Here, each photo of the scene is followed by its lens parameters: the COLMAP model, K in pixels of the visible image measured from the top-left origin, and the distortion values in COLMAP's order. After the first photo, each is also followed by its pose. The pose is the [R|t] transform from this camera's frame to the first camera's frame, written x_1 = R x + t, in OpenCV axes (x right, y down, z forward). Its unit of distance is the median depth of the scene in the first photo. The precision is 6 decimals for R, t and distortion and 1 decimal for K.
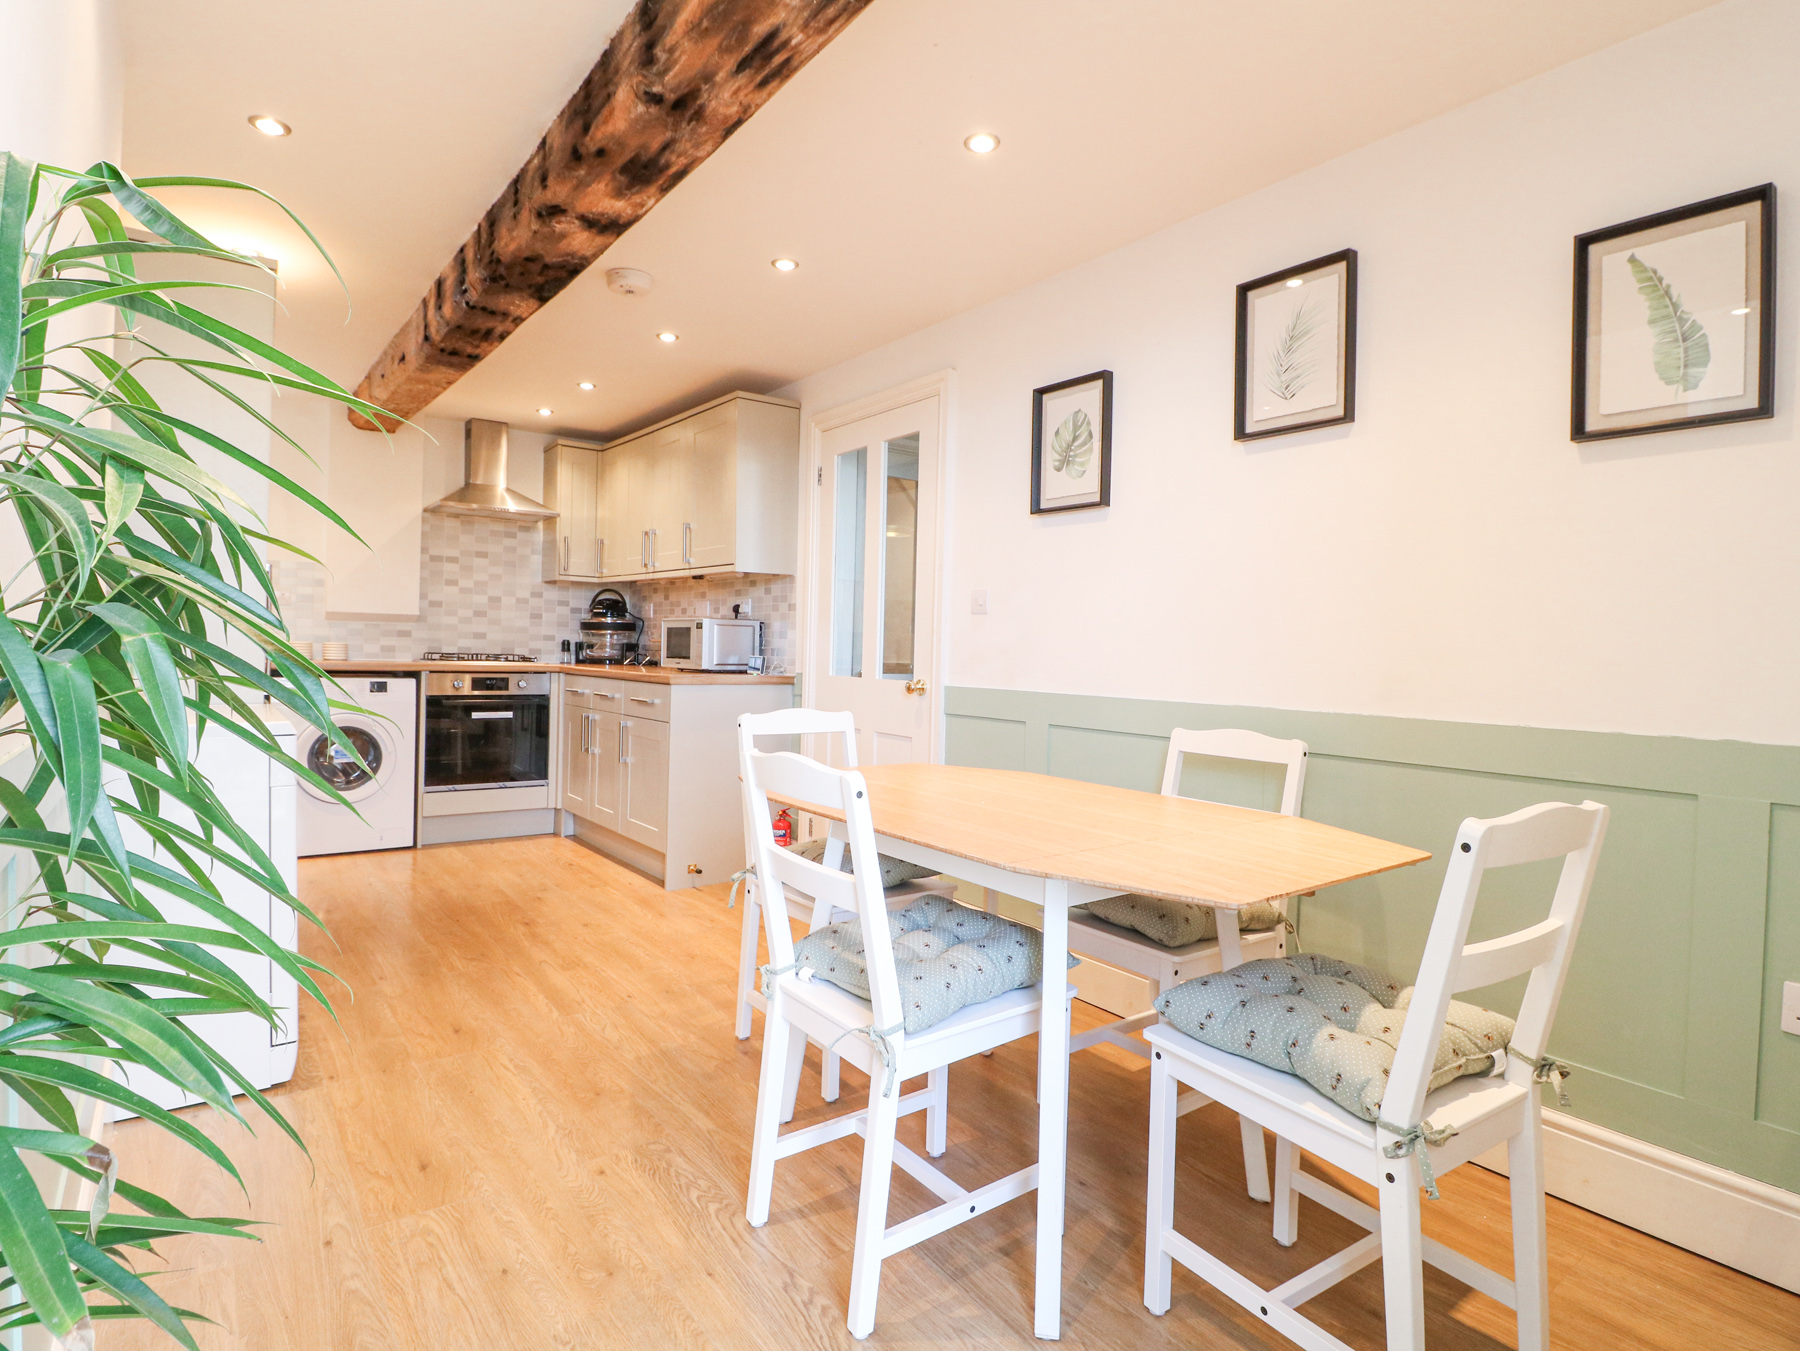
lens RADIAL K [[928.5, 0, 898.8], [0, 928.5, 670.4], [0, 0, 1]] dist [0.002592, -0.015833]
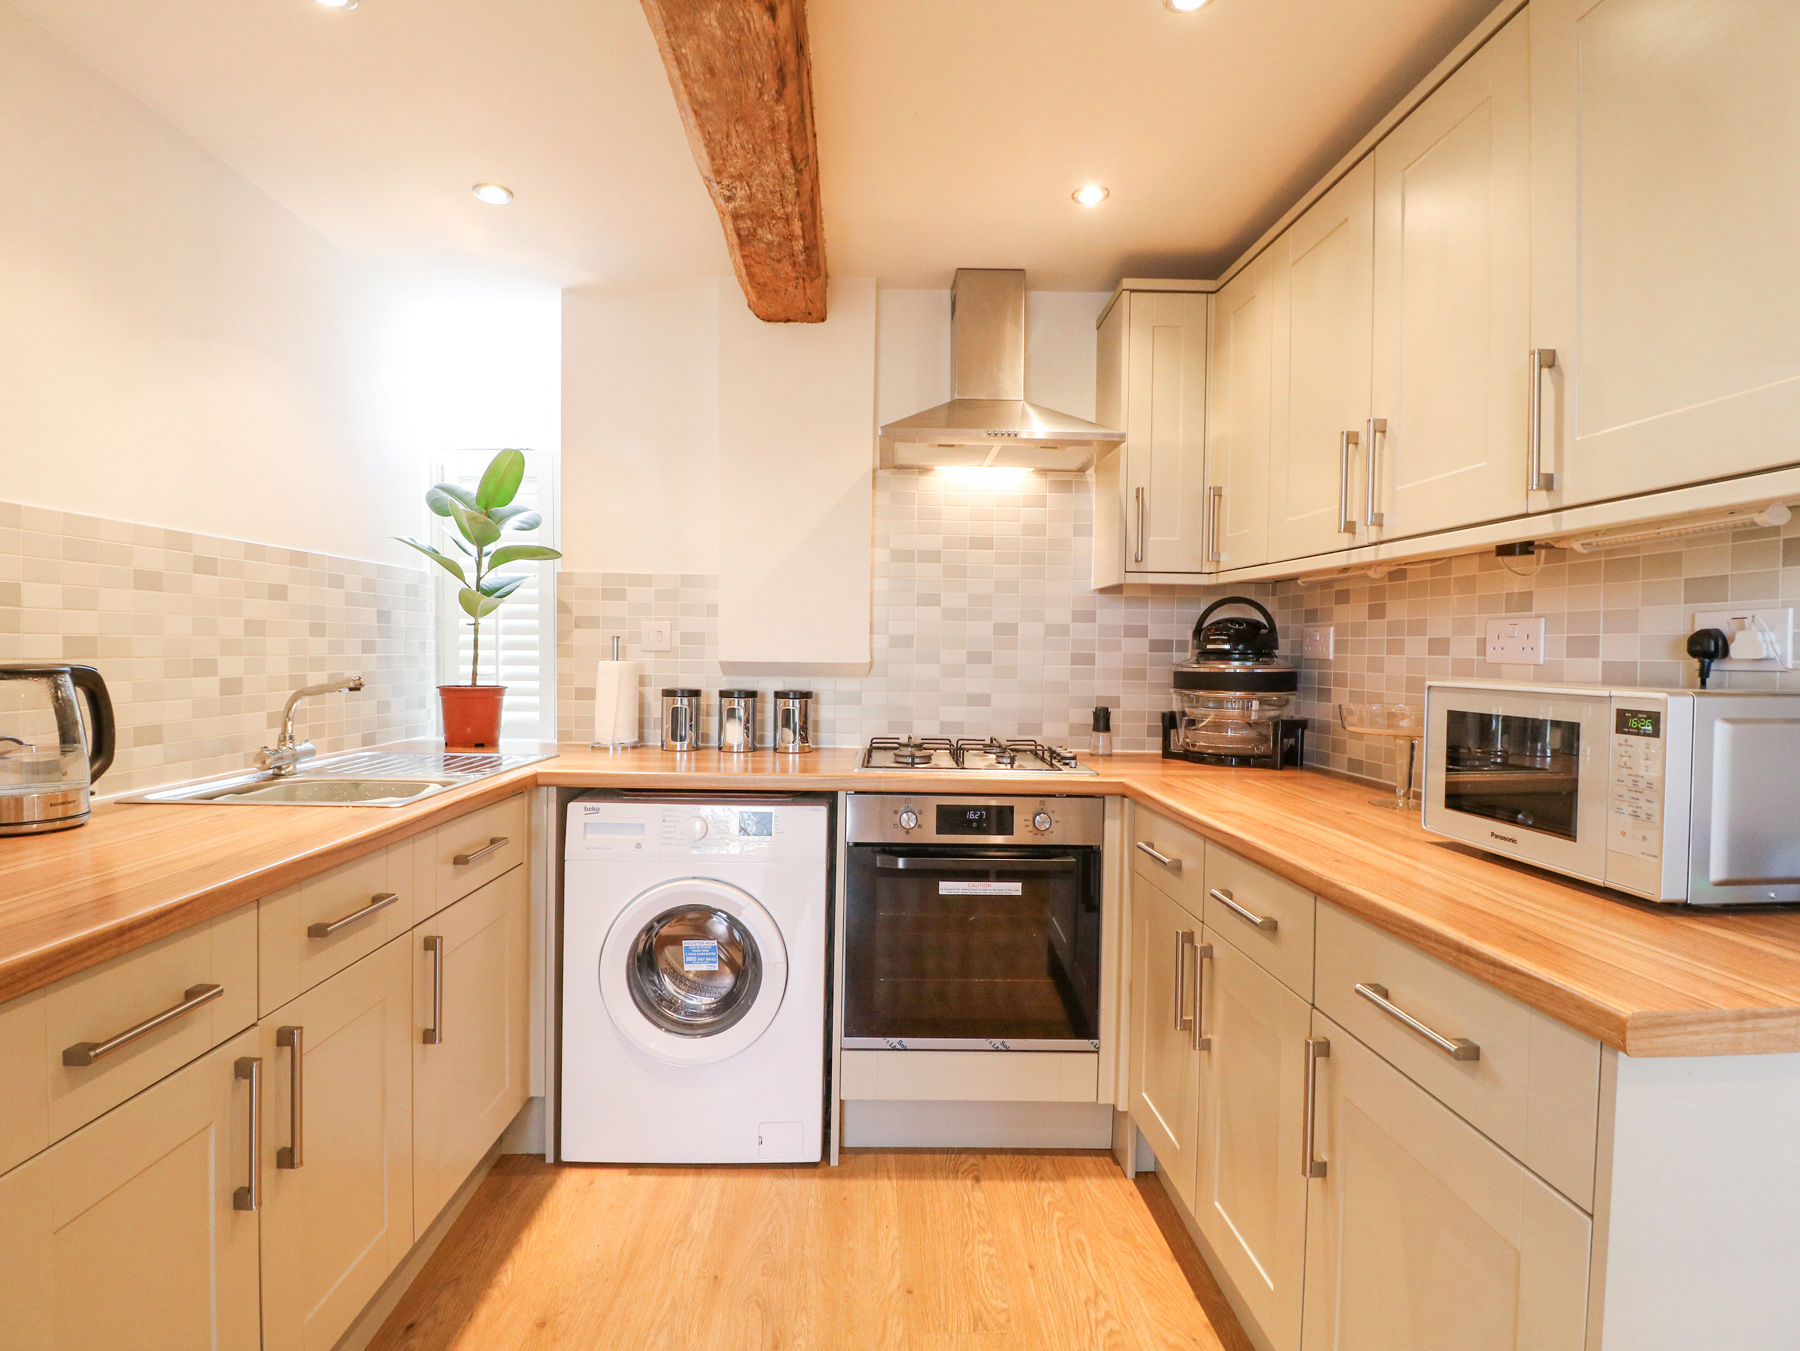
lens RADIAL K [[928.5, 0, 898.8], [0, 928.5, 670.4], [0, 0, 1]] dist [0.002592, -0.015833]
pose [[0.820347, -0.003030, -0.571858, -0.209712], [-0.004639, 0.999918, -0.011954, -0.051780], [0.571847, 0.012459, 0.820266, 0.600592]]
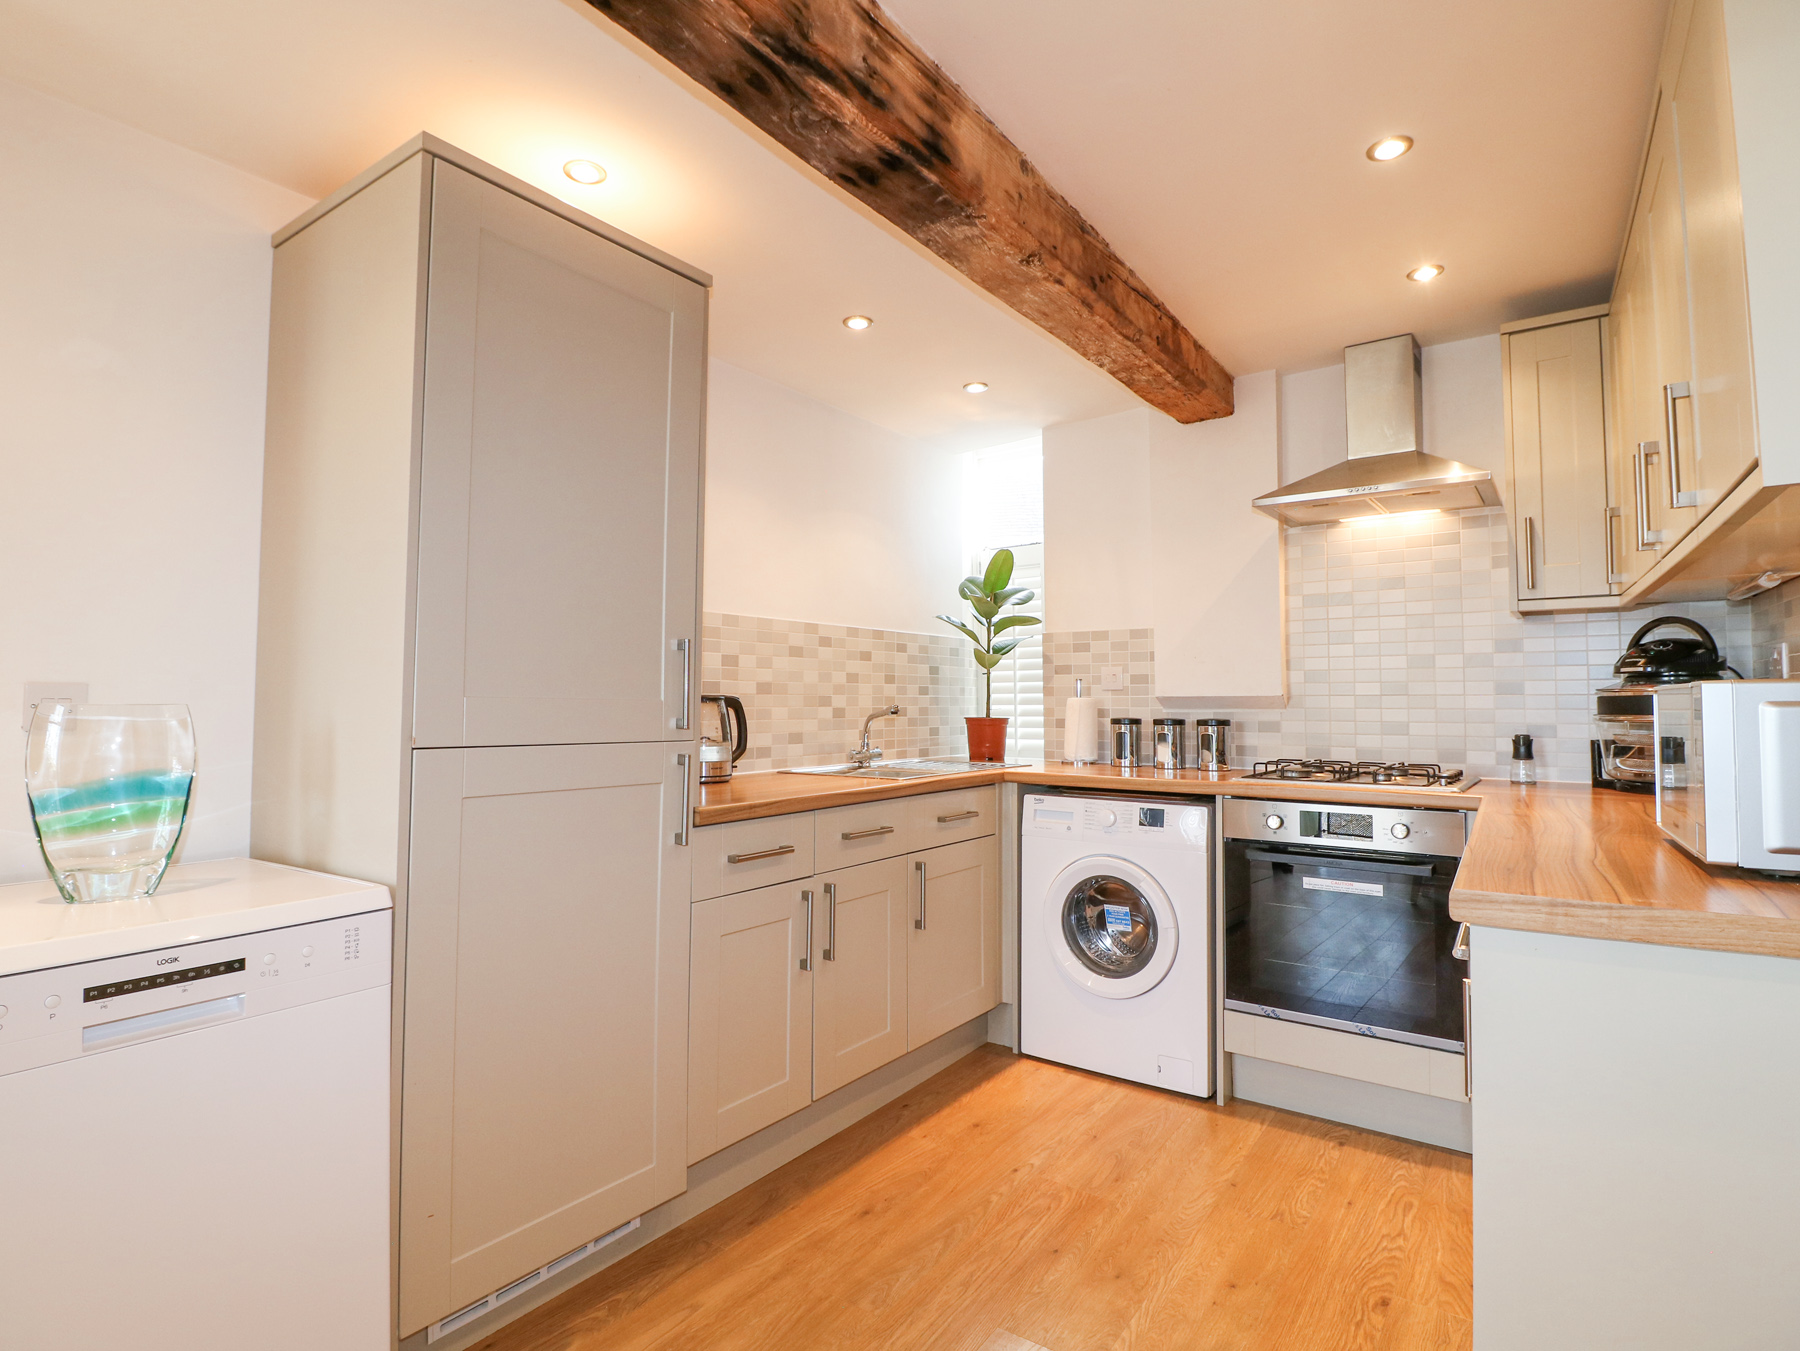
lens RADIAL K [[928.5, 0, 898.8], [0, 928.5, 670.4], [0, 0, 1]] dist [0.002592, -0.015833]
pose [[0.309283, -0.061742, -0.948964, -0.016593], [-0.013271, 0.997513, -0.069226, -0.032504], [0.950877, 0.034004, 0.307695, 0.597154]]
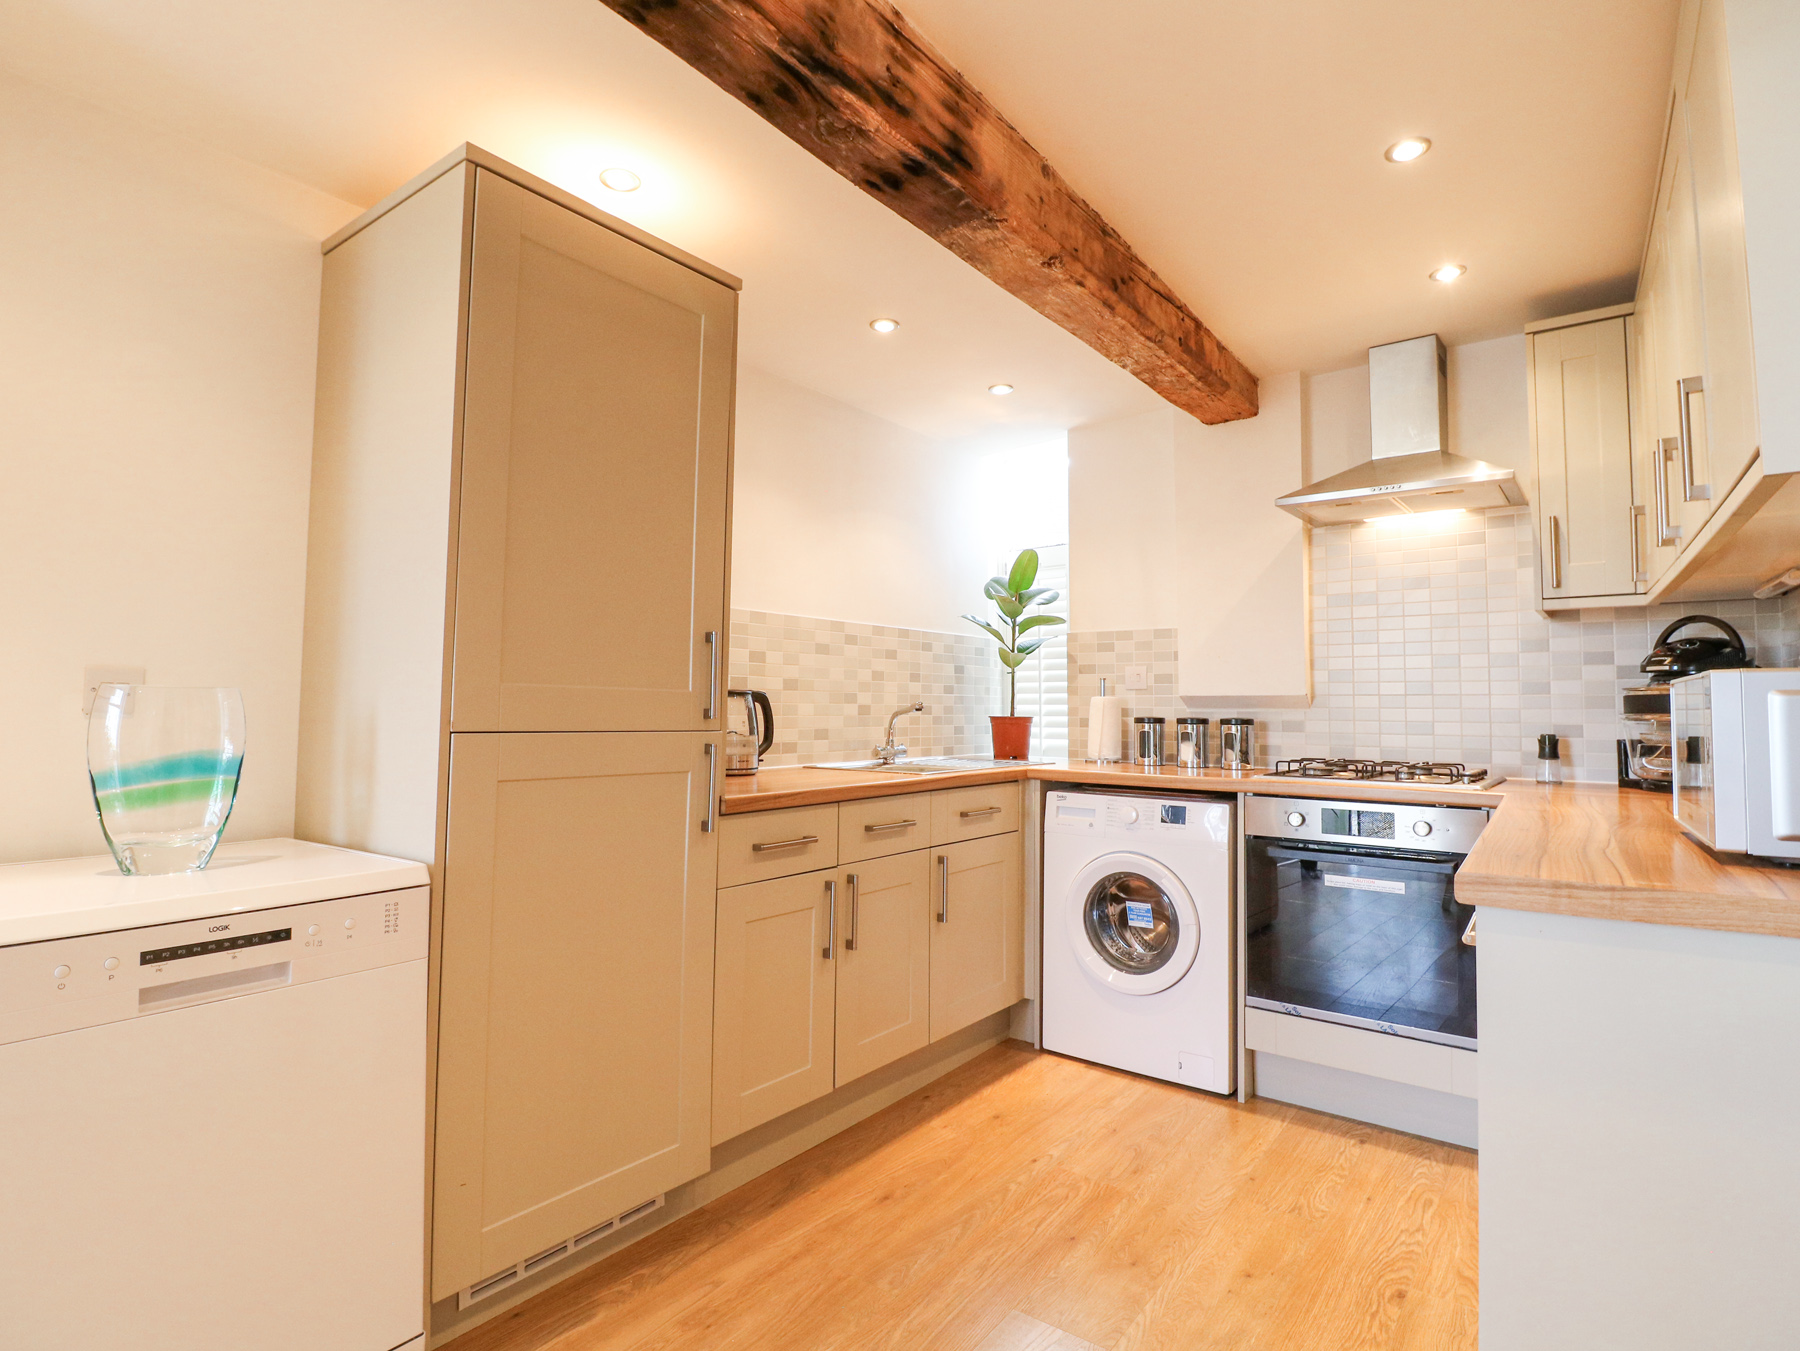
lens RADIAL K [[928.3, 0, 902.2], [0, 928.3, 667.1], [0, 0, 1]] dist [0.002627, -0.015424]
pose [[0.282991, -0.069244, -0.956620, -0.007805], [-0.020699, 0.996717, -0.078270, -0.026314], [0.958899, 0.041950, 0.280629, 0.598005]]
